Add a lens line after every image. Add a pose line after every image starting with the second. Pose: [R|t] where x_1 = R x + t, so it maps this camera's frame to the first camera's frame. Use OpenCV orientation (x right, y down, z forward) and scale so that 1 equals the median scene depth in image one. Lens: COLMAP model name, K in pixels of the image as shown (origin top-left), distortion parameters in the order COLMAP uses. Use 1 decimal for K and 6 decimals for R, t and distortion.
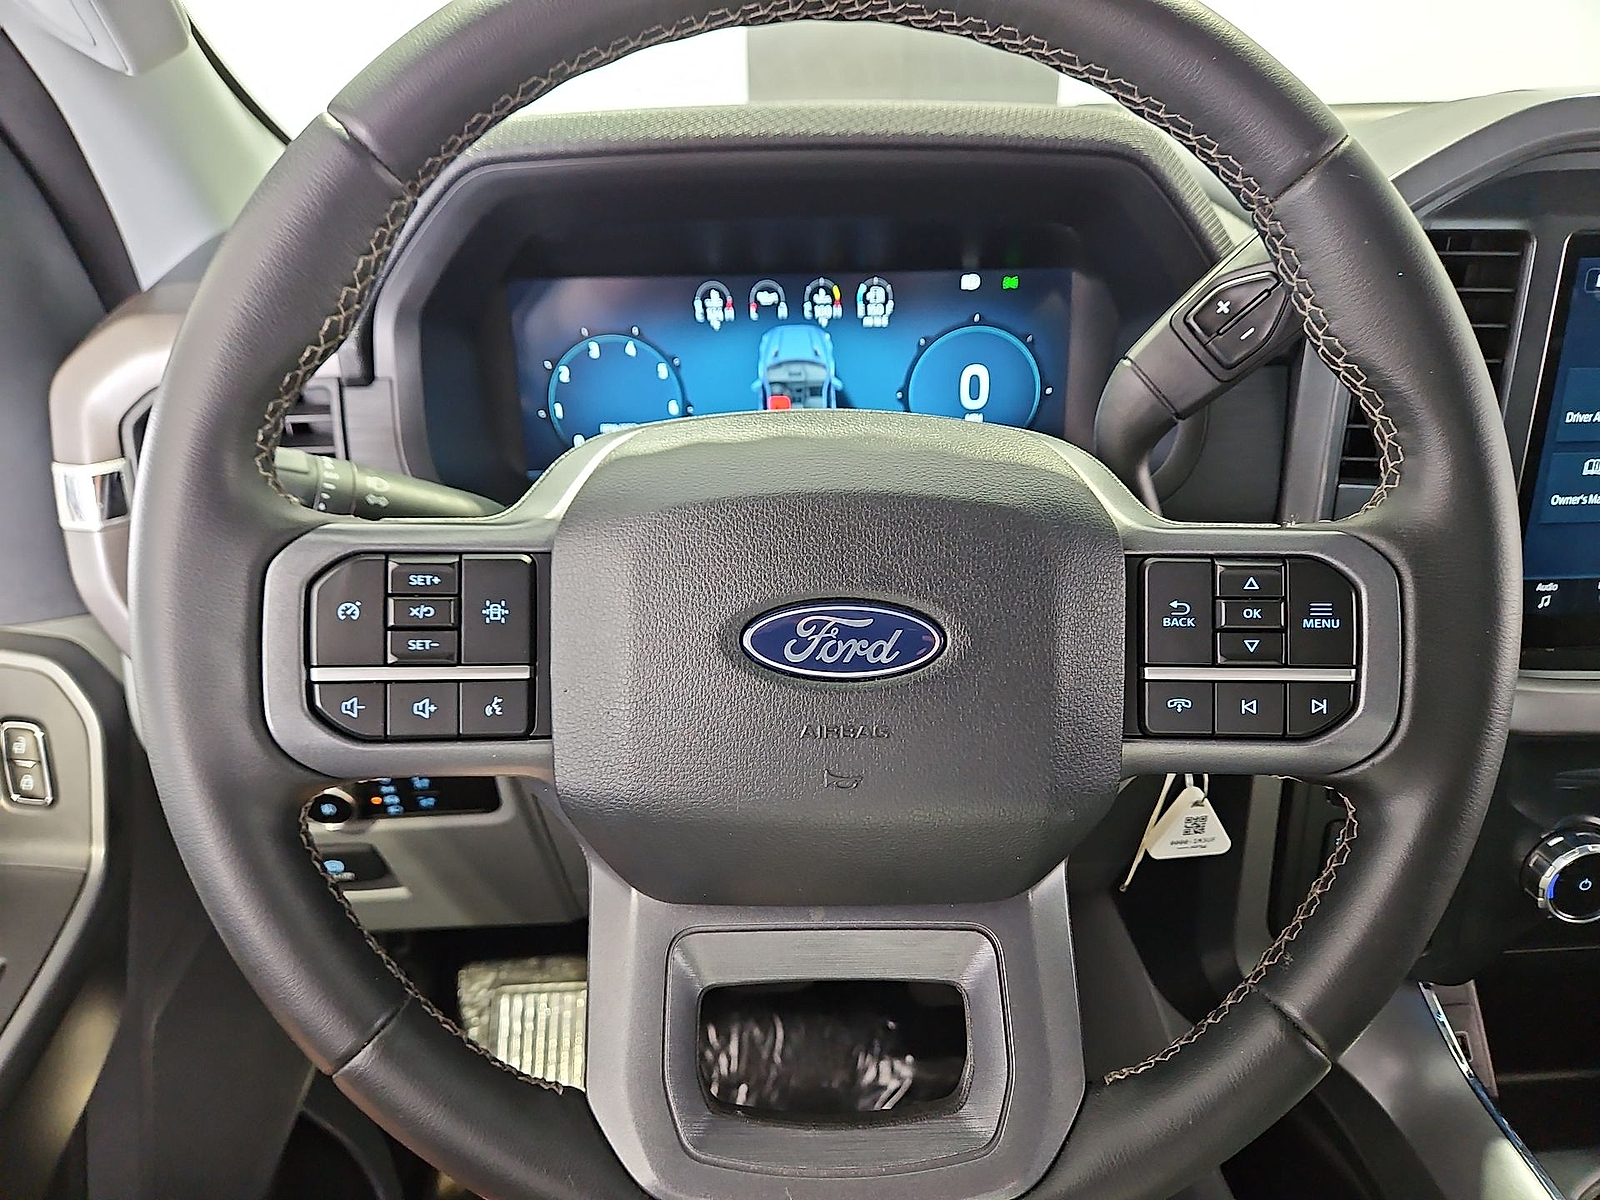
lens RADIAL K [[2040.6, 0, 800.0], [0, 2040.6, 600.0], [0, 0, 1]] dist [0.031298, 0.025406]
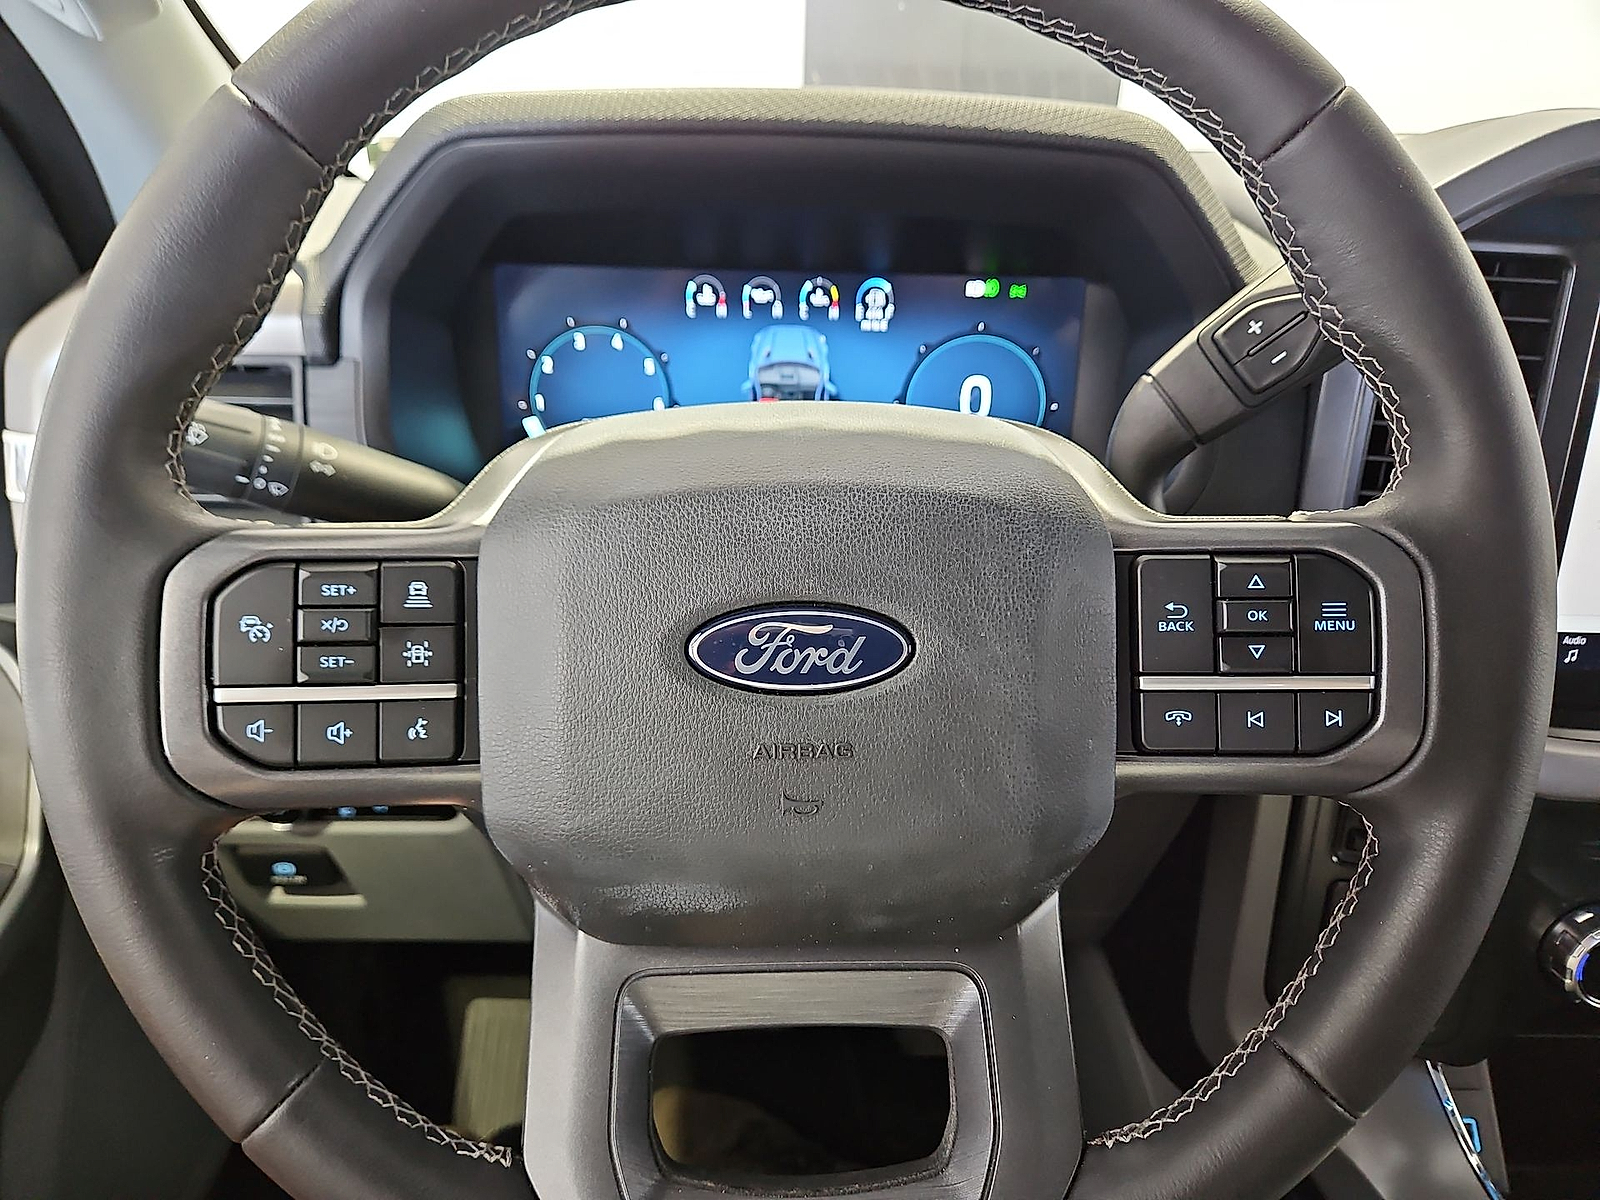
lens RADIAL K [[2040.6, 0, 800.0], [0, 2040.6, 600.0], [0, 0, 1]] dist [0.031298, 0.025406]
pose [[0.999704, -0.012974, -0.020596, 0.038761], [0.012764, 0.999866, -0.010287, 0.006550], [0.020727, 0.010022, 0.999735, 0.096495]]
